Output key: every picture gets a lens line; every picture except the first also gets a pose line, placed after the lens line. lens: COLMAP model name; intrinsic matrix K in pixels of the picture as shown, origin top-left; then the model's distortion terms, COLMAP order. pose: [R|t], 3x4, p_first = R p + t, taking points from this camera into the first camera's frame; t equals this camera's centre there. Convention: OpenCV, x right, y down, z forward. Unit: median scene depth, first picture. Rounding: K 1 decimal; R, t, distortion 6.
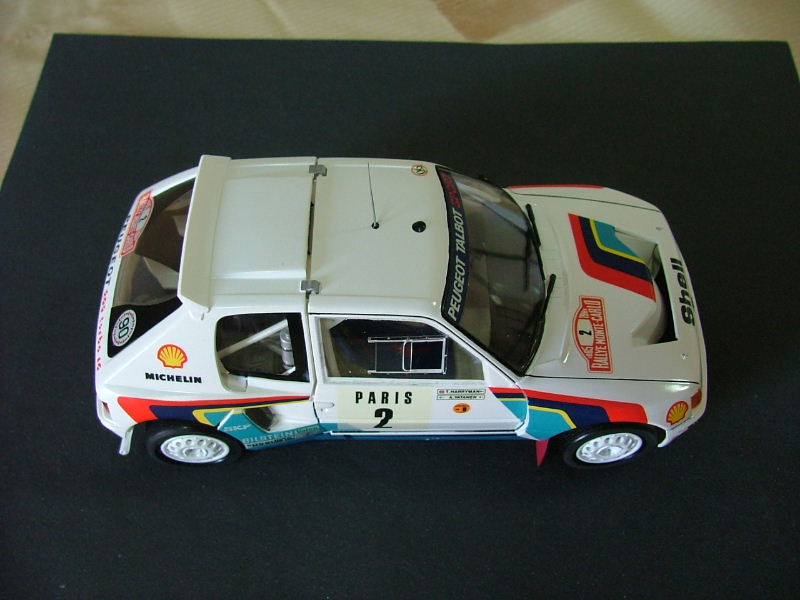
lens RADIAL K [[891.6, 0, 400.0], [0, 891.6, 300.0], [0, 0, 1]] dist [-0.258366, 0.546054]
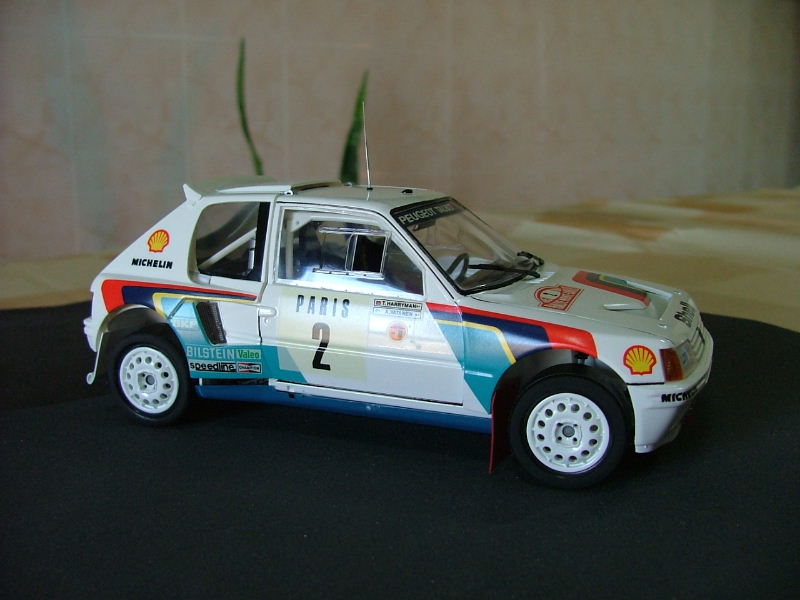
lens RADIAL K [[891.6, 0, 400.0], [0, 891.6, 300.0], [0, 0, 1]] dist [-0.258366, 0.546054]
pose [[0.925783, 0.057303, -0.373688, 0.424505], [-0.303293, 0.702673, -0.643633, 0.707631], [0.225698, 0.709201, 0.667902, 0.363110]]
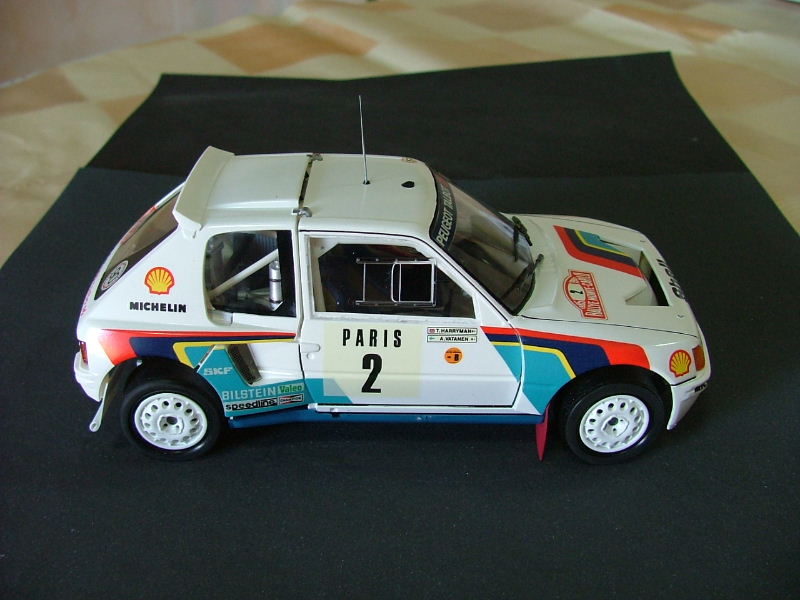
lens RADIAL K [[891.6, 0, 400.0], [0, 891.6, 300.0], [0, 0, 1]] dist [-0.258366, 0.546054]
pose [[0.999982, -0.001208, -0.005798, 0.017747], [-0.001381, 0.904412, -0.426658, 0.485501], [0.005760, 0.426658, 0.904394, 0.107648]]
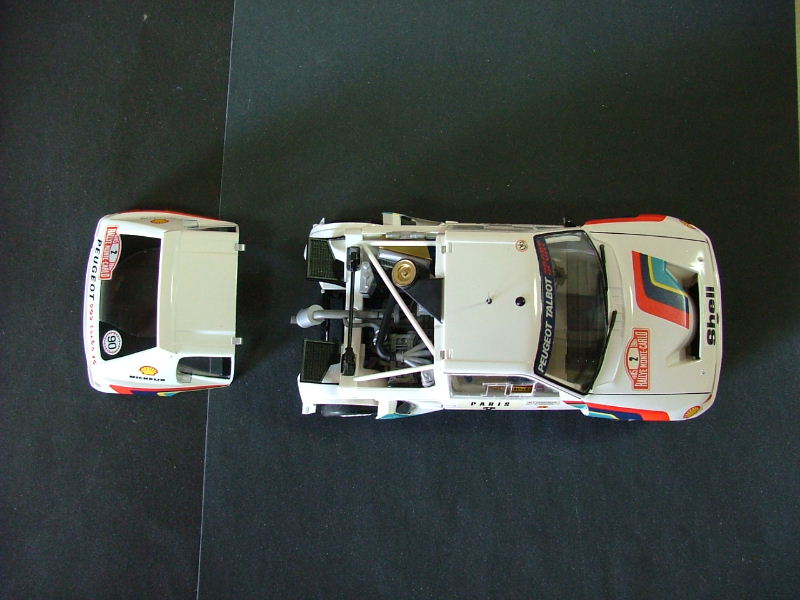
lens RADIAL K [[891.6, 0, 400.0], [0, 891.6, 300.0], [0, 0, 1]] dist [-0.258366, 0.546054]
pose [[0.997954, 0.018725, -0.061133, -0.080939], [0.008811, 0.906755, 0.421566, -0.664160], [0.063327, -0.421243, 0.904734, -0.259931]]
